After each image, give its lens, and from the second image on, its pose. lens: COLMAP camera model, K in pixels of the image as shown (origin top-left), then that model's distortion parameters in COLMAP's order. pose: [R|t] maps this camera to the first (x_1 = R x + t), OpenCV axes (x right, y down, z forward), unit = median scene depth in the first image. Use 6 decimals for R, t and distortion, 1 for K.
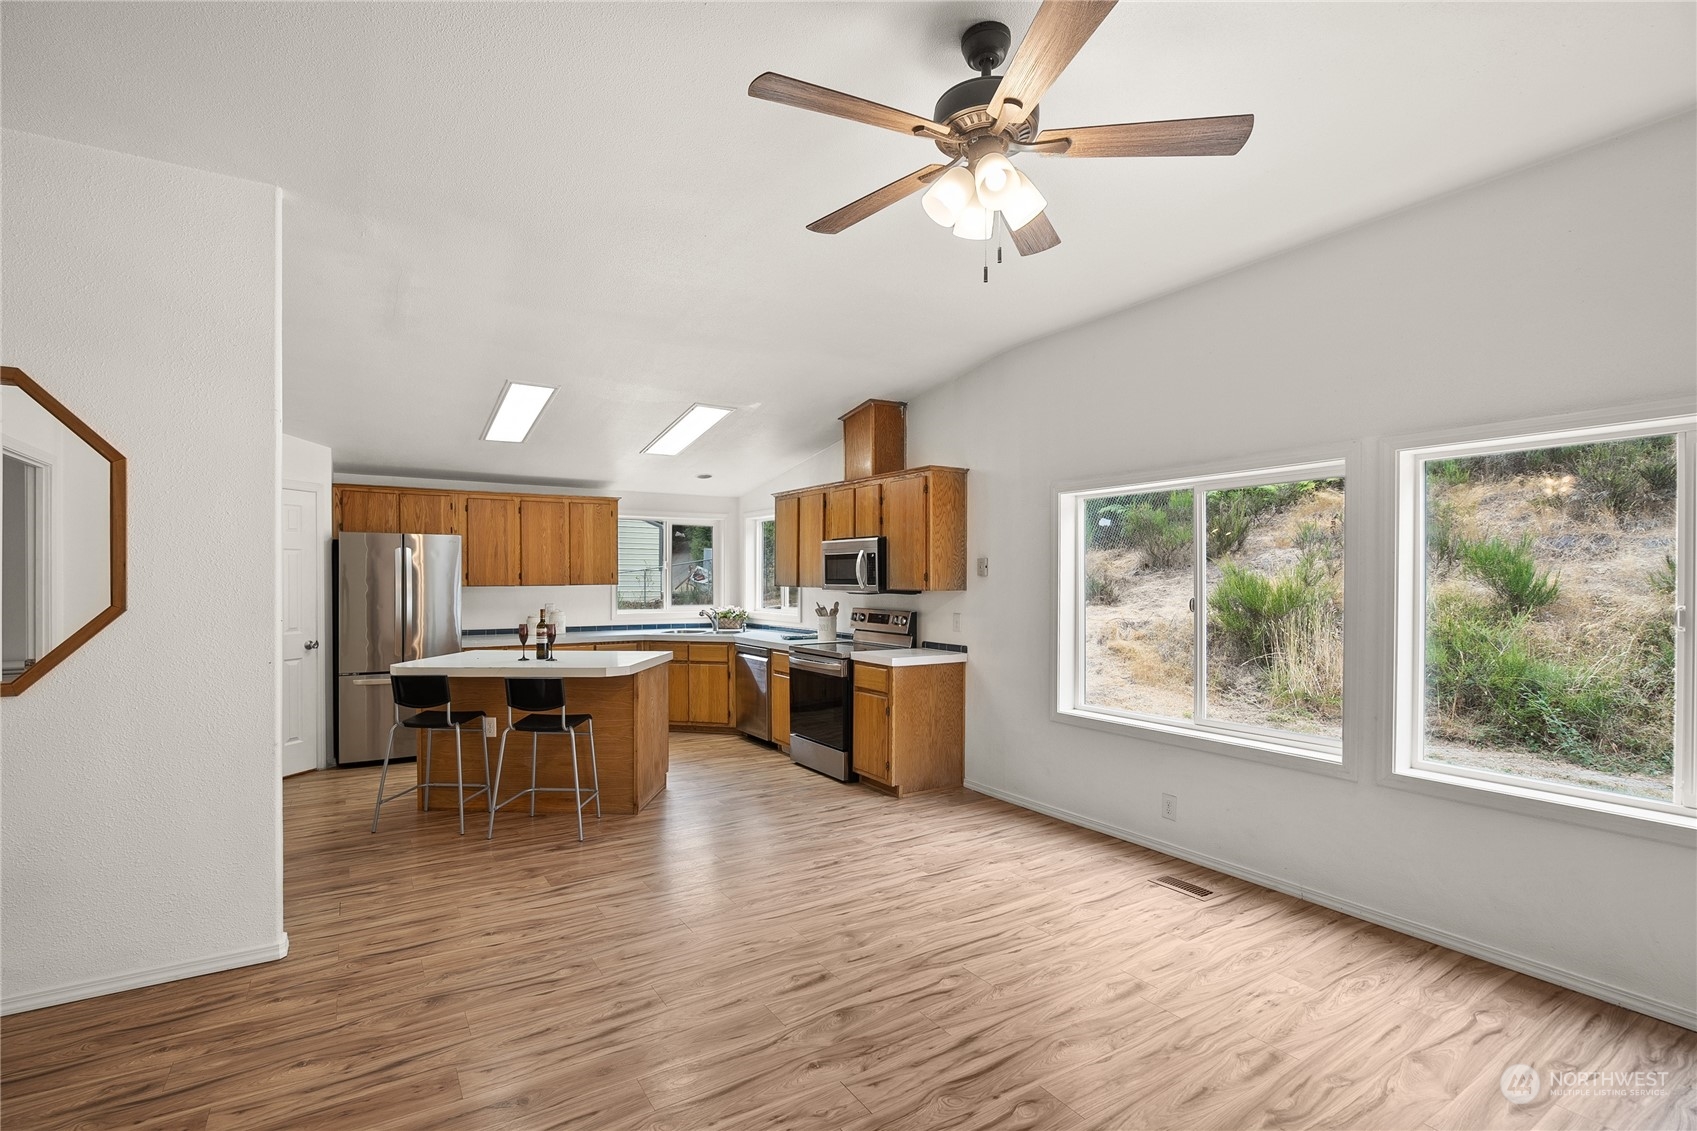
lens RADIAL K [[776.6, 0, 830.9], [0, 776.6, 580.8], [0, 0, 1]] dist [-0.003759, 0.000369]
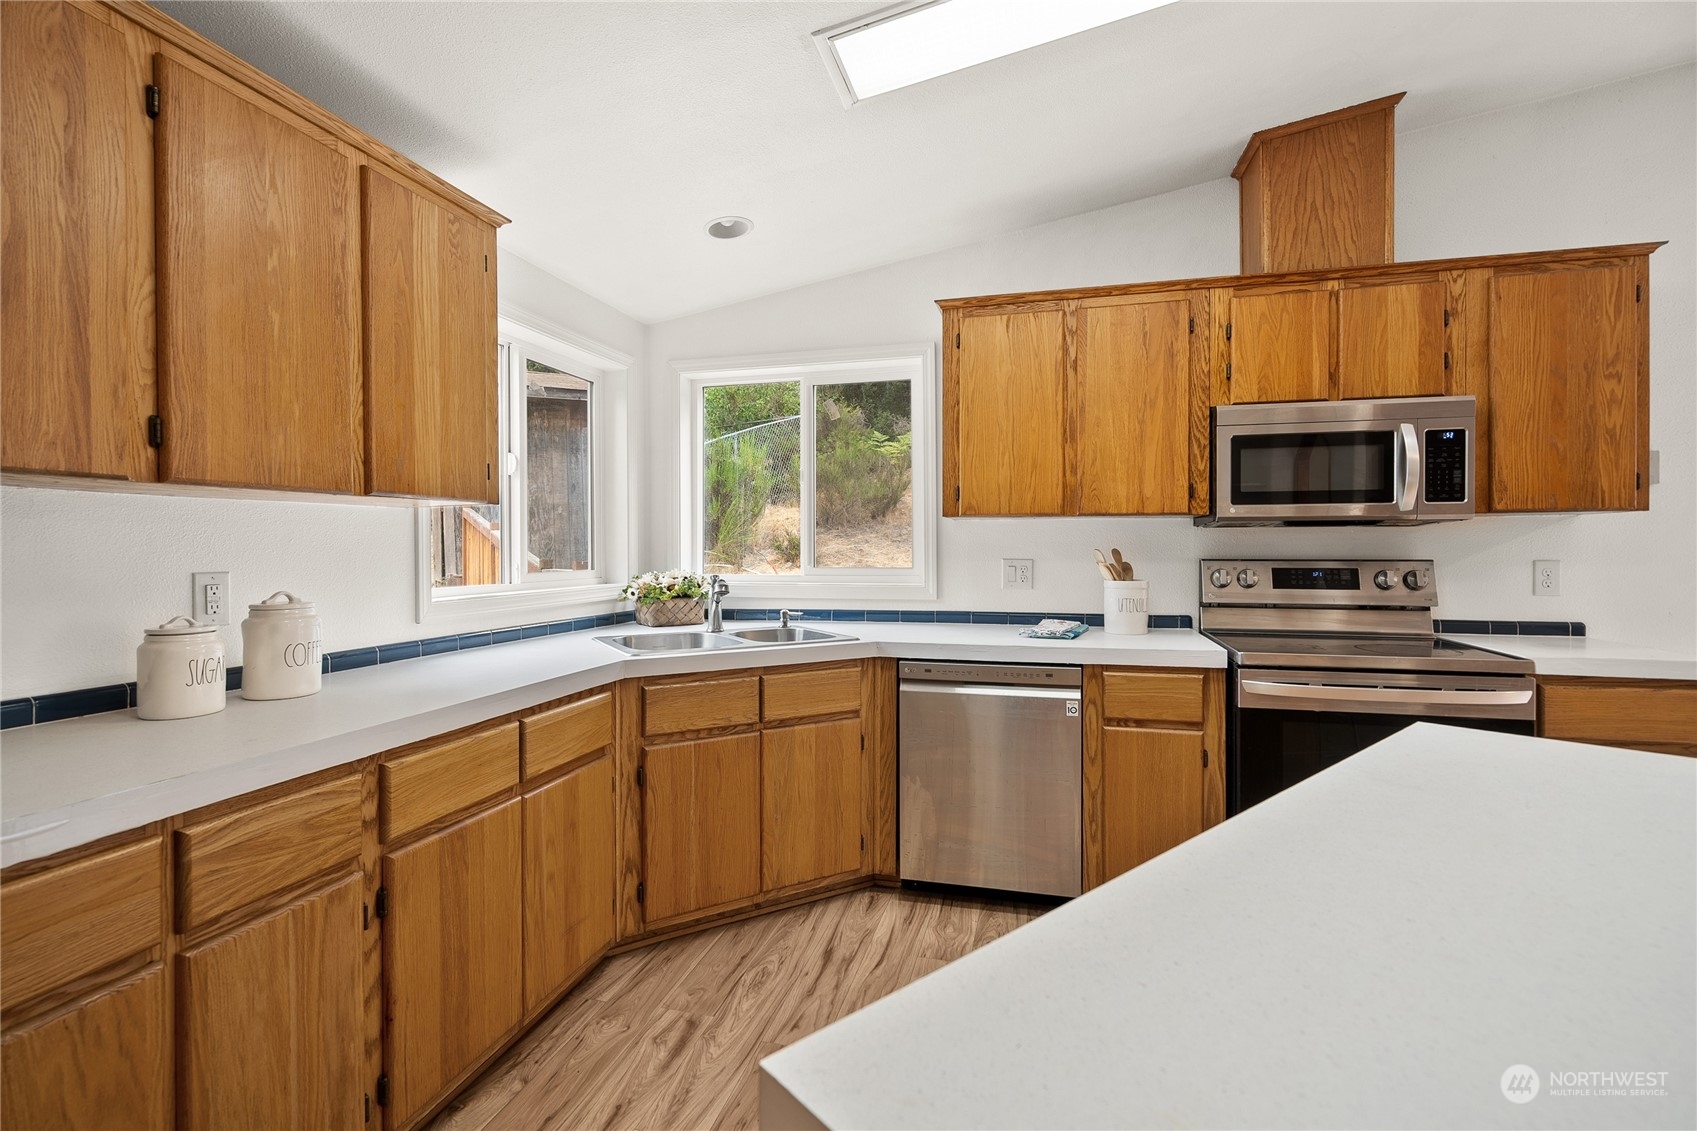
lens RADIAL K [[762.7, 0, 840.6], [0, 762.7, 546.3], [0, 0, 1]] dist [-0.002735, 0.000699]
pose [[0.734095, -0.001521, 0.679046, -0.555340], [0.004792, 0.999984, -0.002941, 0.034146], [-0.679030, 0.005413, 0.734090, 1.014207]]
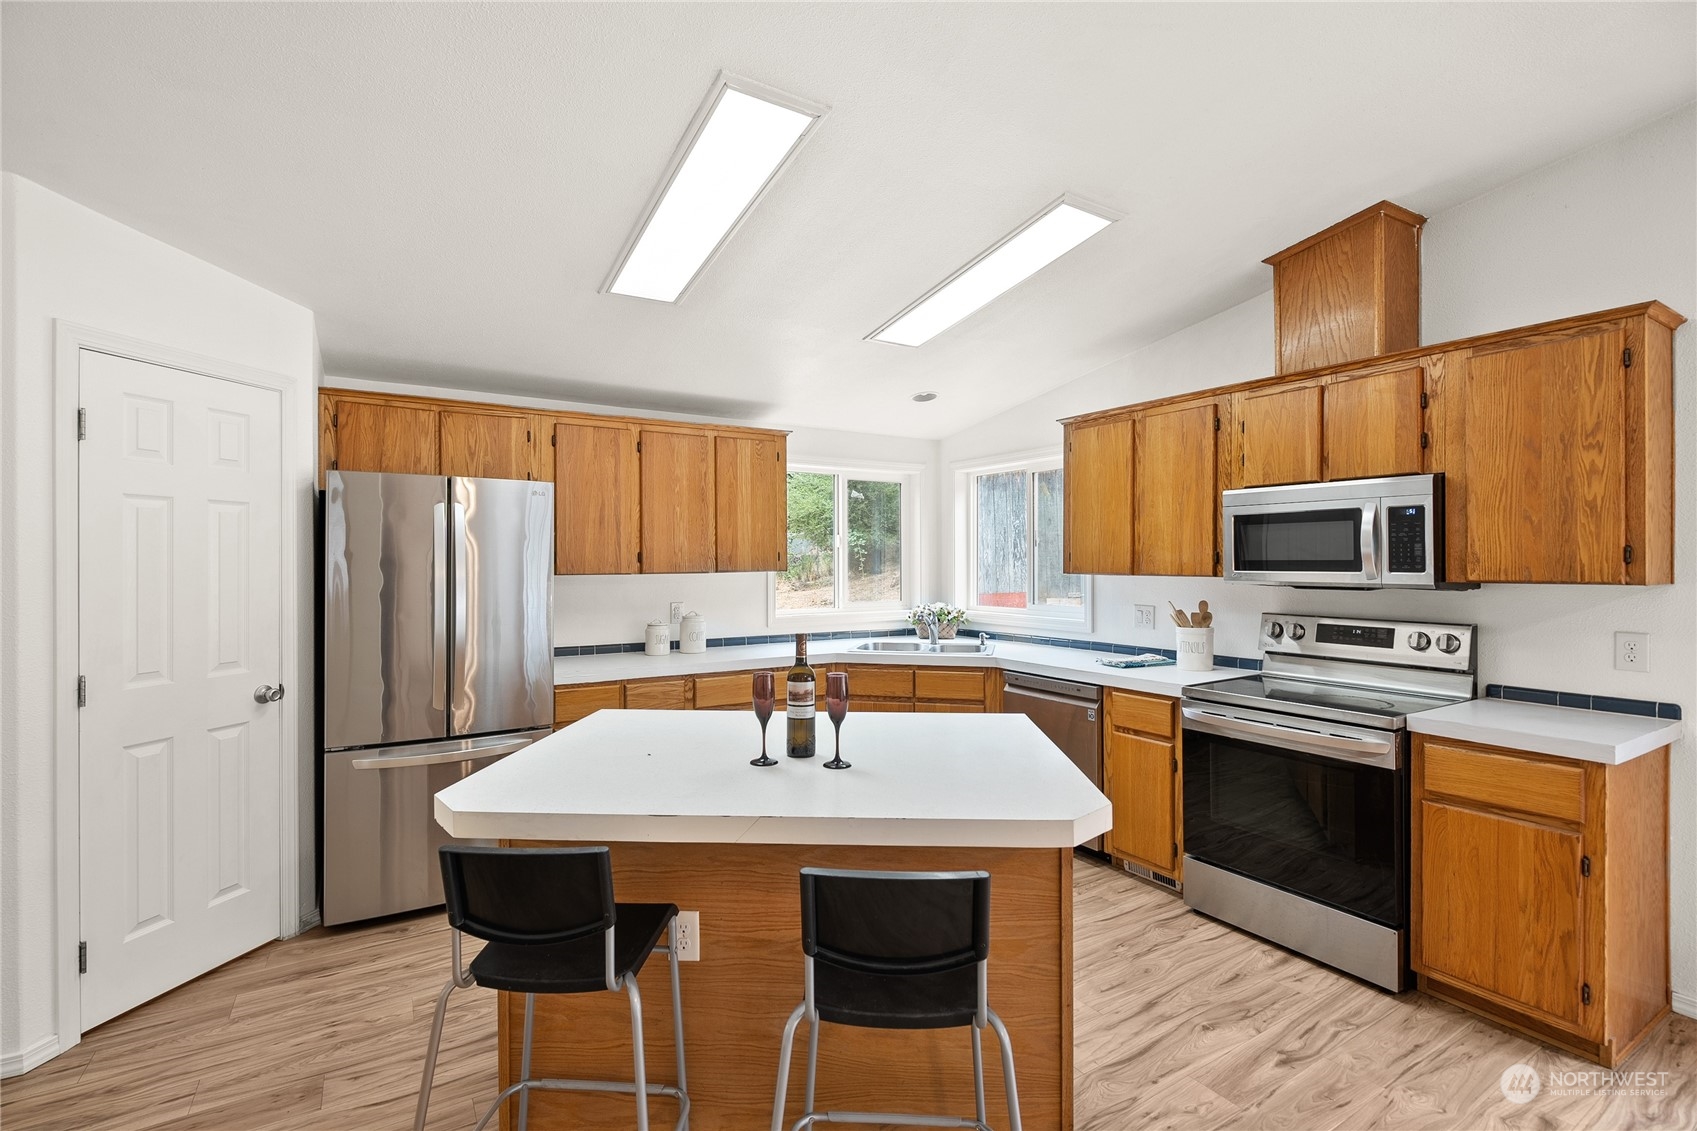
lens RADIAL K [[763.6, 0, 838.1], [0, 763.6, 557.6], [0, 0, 1]] dist [-0.002607, 0.001329]
pose [[0.999975, -0.001896, -0.006800, -0.336039], [0.001833, 0.999956, -0.009226, 0.000034], [0.006817, 0.009214, 0.999934, 0.572152]]
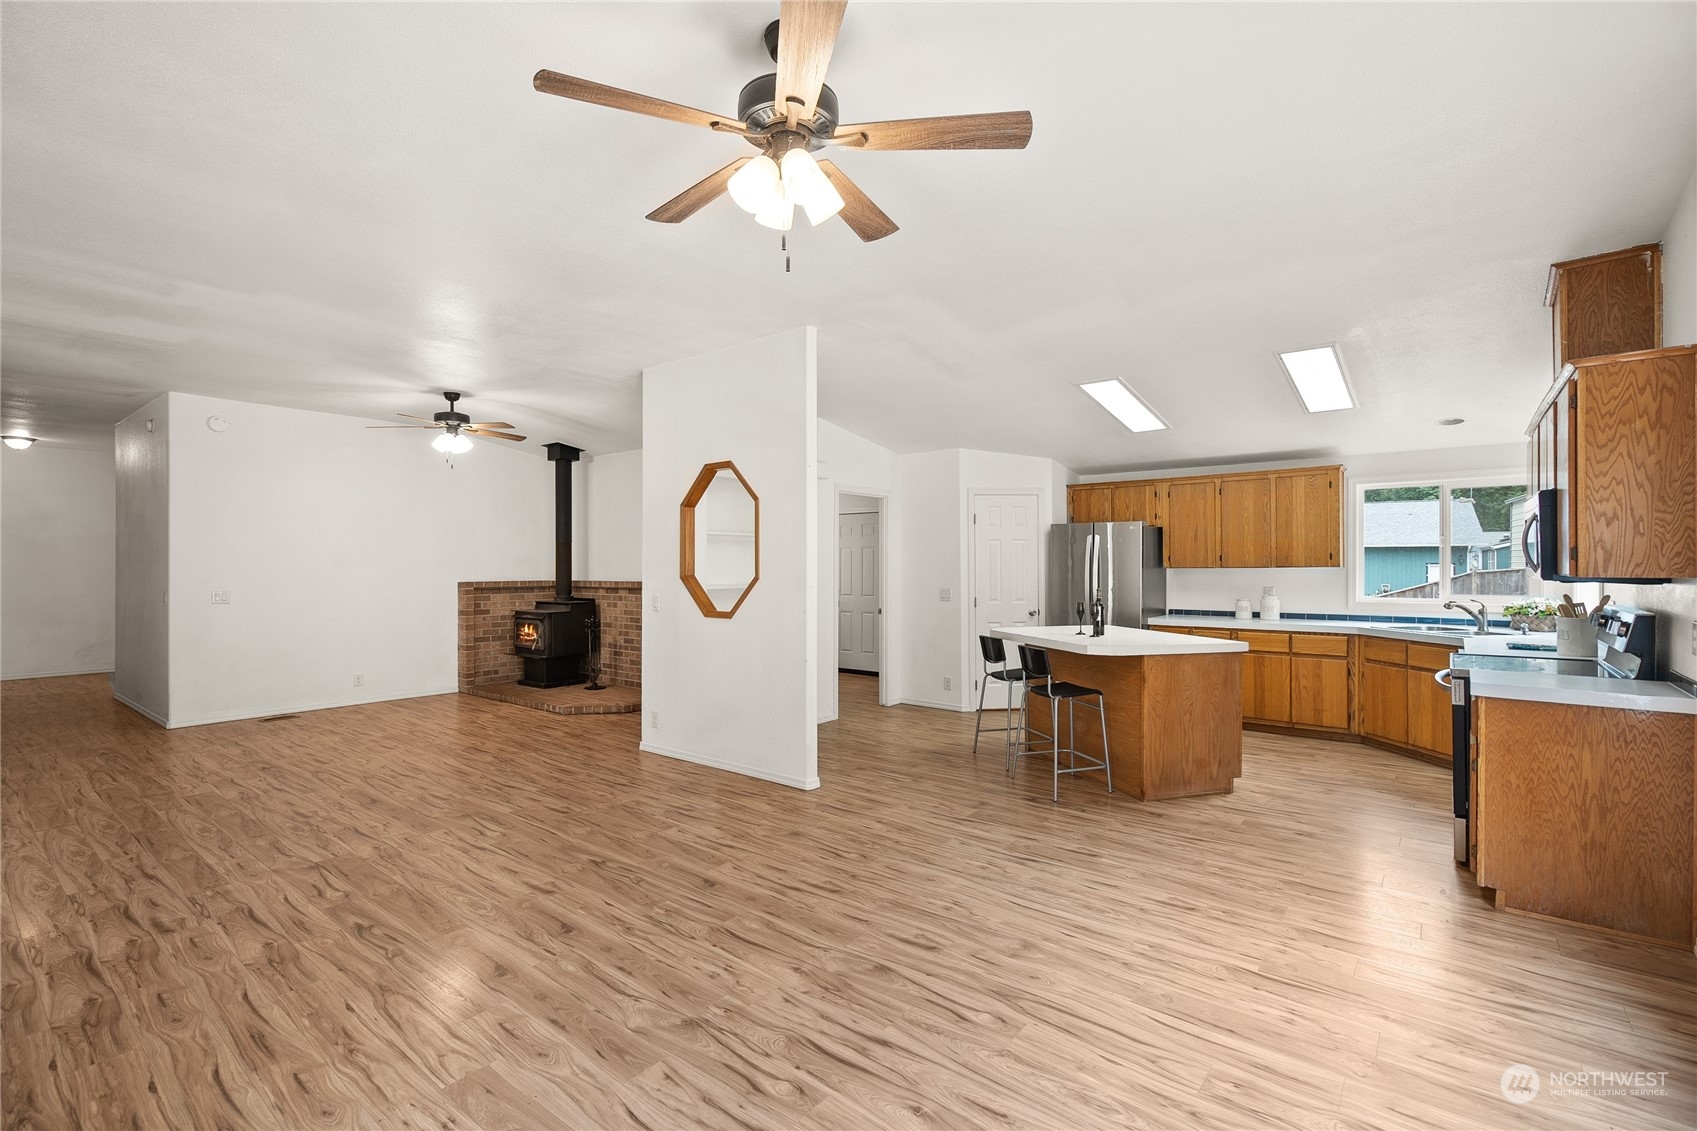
lens RADIAL K [[763.6, 0, 838.1], [0, 763.6, 557.6], [0, 0, 1]] dist [-0.002607, 0.001329]
pose [[0.327647, -0.009798, -0.944749, 0.493894], [0.001550, 0.999950, -0.009832, 0.003361], [0.944799, 0.001757, 0.327646, 0.301856]]
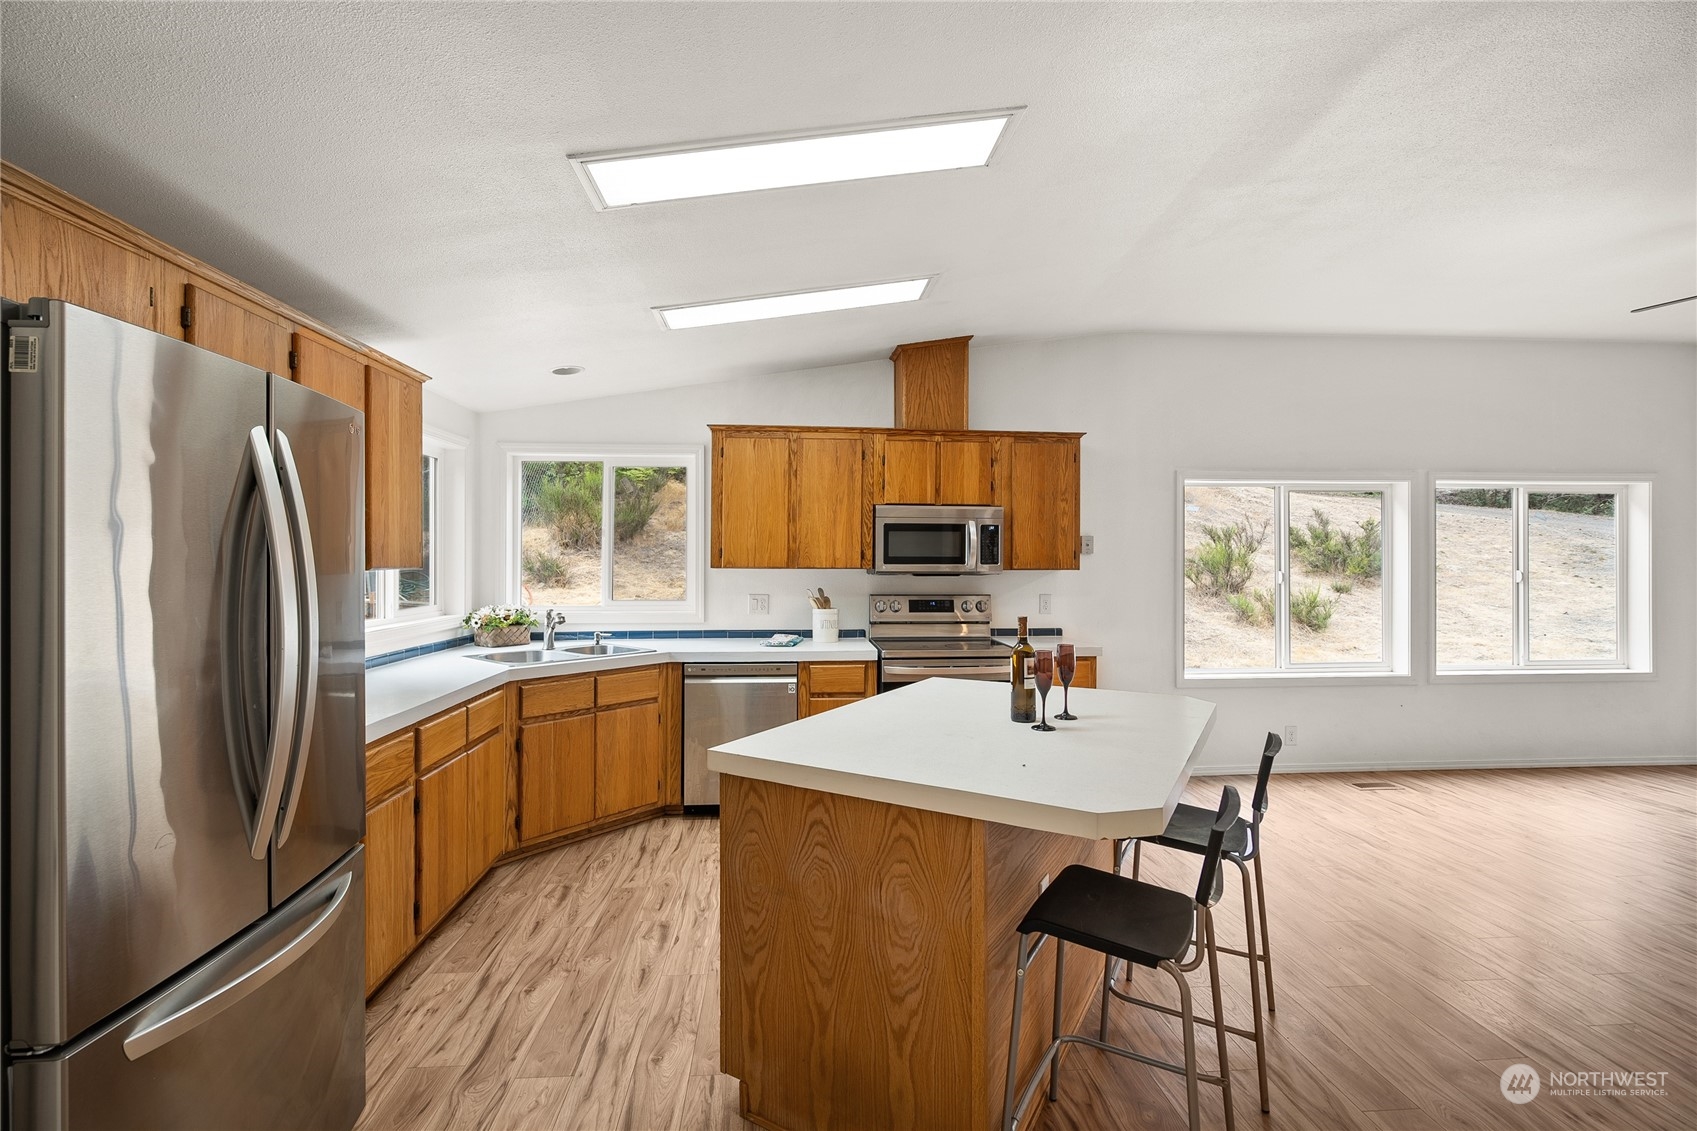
lens RADIAL K [[763.6, 0, 838.1], [0, 763.6, 557.6], [0, 0, 1]] dist [-0.002607, 0.001329]
pose [[0.464397, 0.002569, 0.885624, -0.812191], [-0.001058, 0.999997, -0.002346, 0.000417], [-0.885627, 0.000153, 0.464398, 0.851576]]
